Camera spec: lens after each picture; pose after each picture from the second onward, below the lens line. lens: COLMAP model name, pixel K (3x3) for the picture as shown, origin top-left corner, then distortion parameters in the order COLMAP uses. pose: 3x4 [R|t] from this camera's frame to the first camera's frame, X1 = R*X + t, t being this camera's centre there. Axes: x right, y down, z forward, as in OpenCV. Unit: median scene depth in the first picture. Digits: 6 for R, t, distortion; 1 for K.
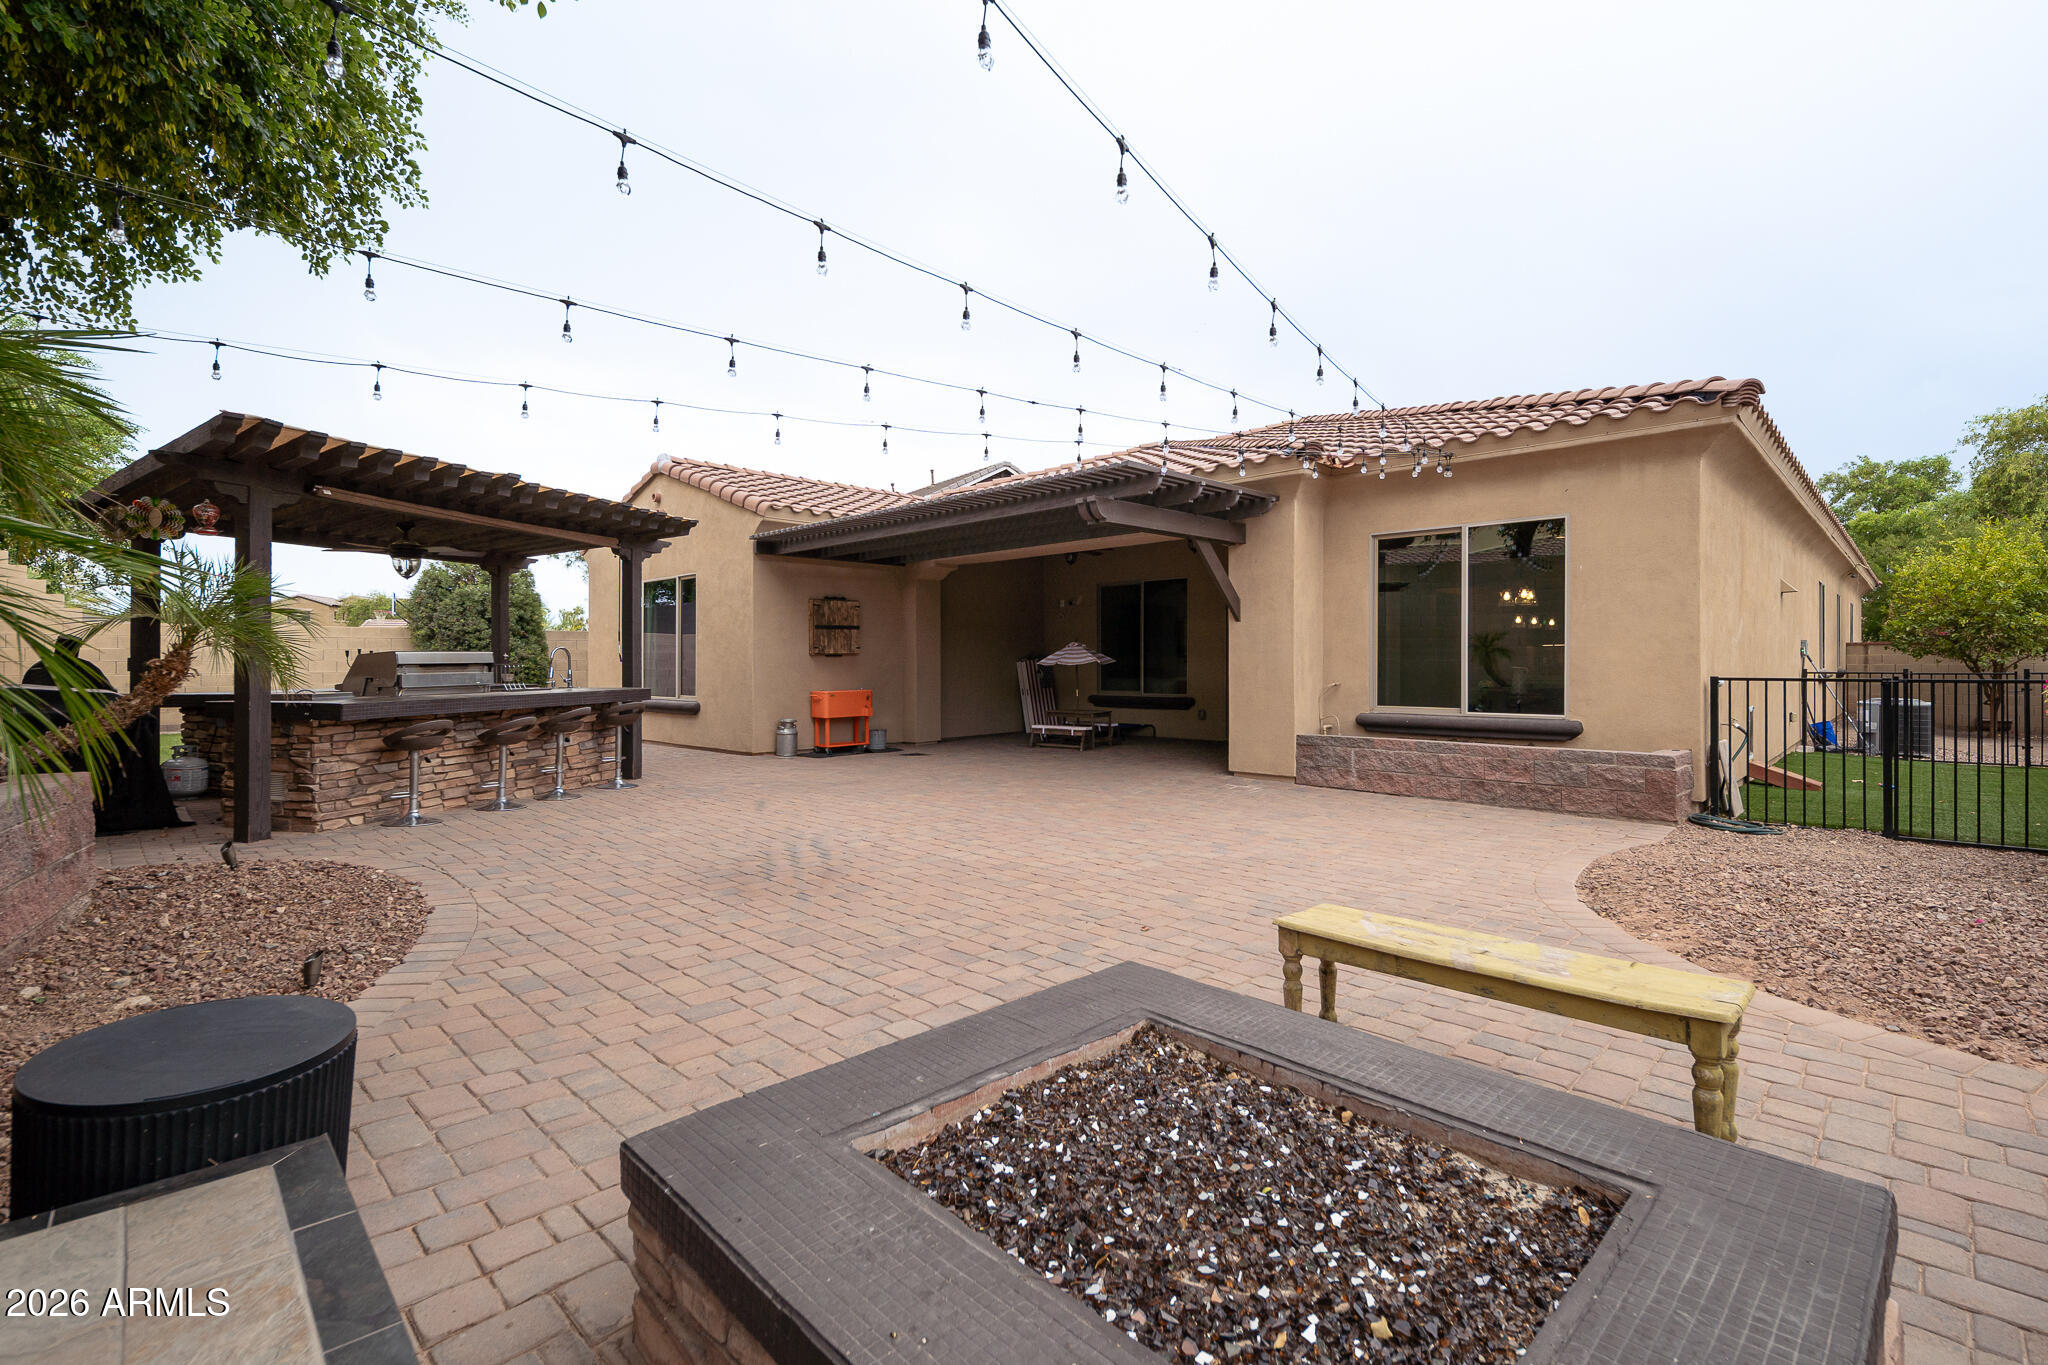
lens RADIAL K [[903.1, 0, 1038.6], [0, 903.1, 681.7], [0, 0, 1]] dist [0.001947, -0.000057]
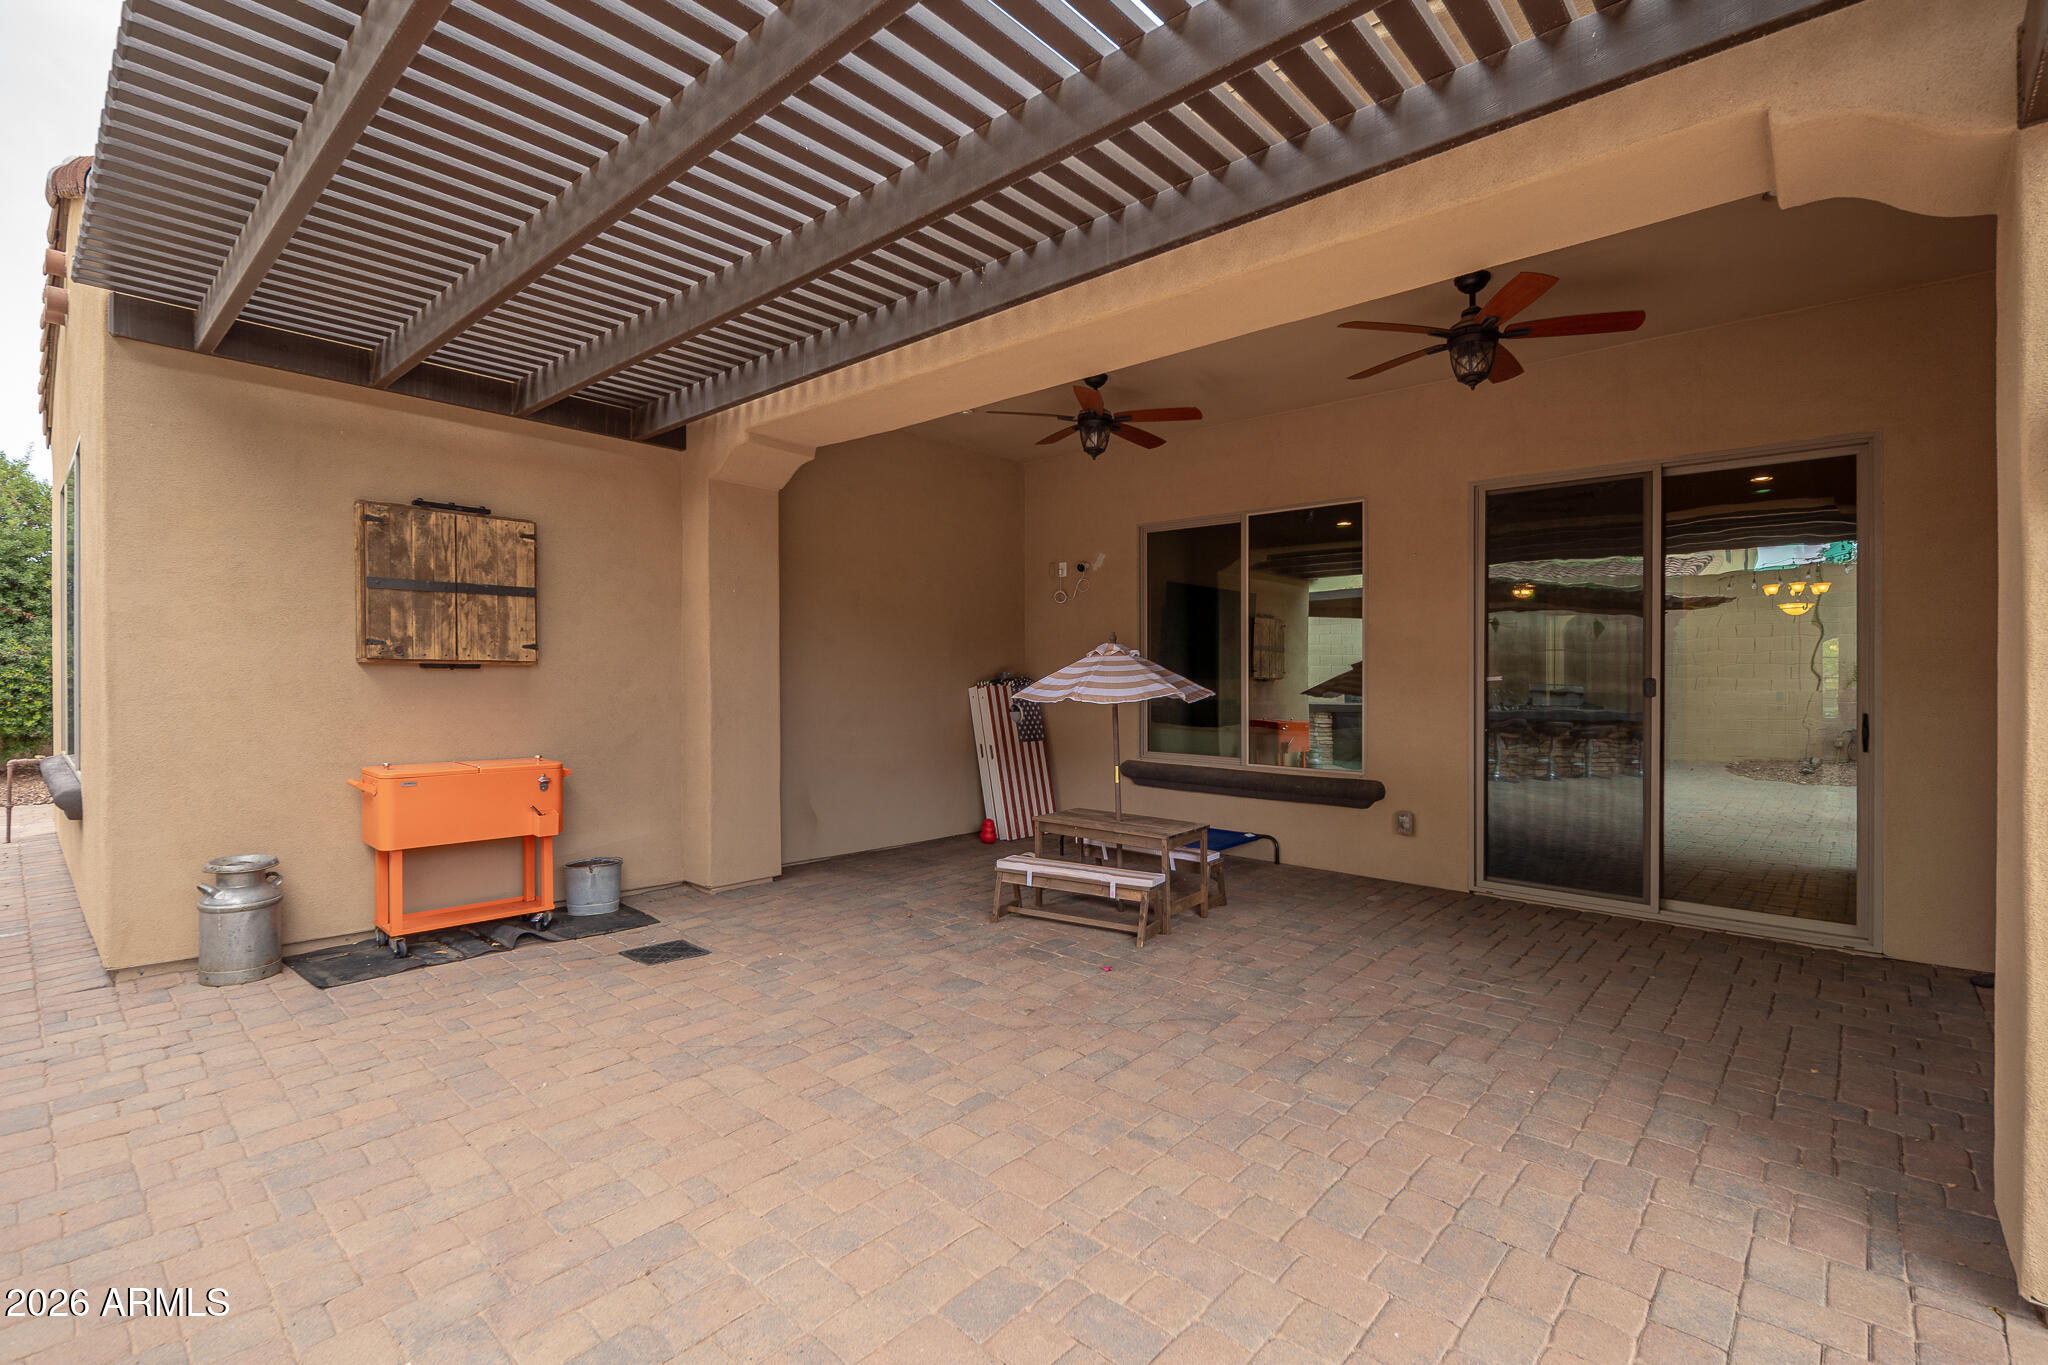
lens RADIAL K [[903.1, 0, 1038.6], [0, 903.1, 681.7], [0, 0, 1]] dist [0.001947, -0.000057]
pose [[0.999259, 0.009818, 0.037219, -0.005028], [-0.008749, 0.999548, -0.028763, -0.014608], [-0.037484, 0.028416, 0.998893, 0.626272]]
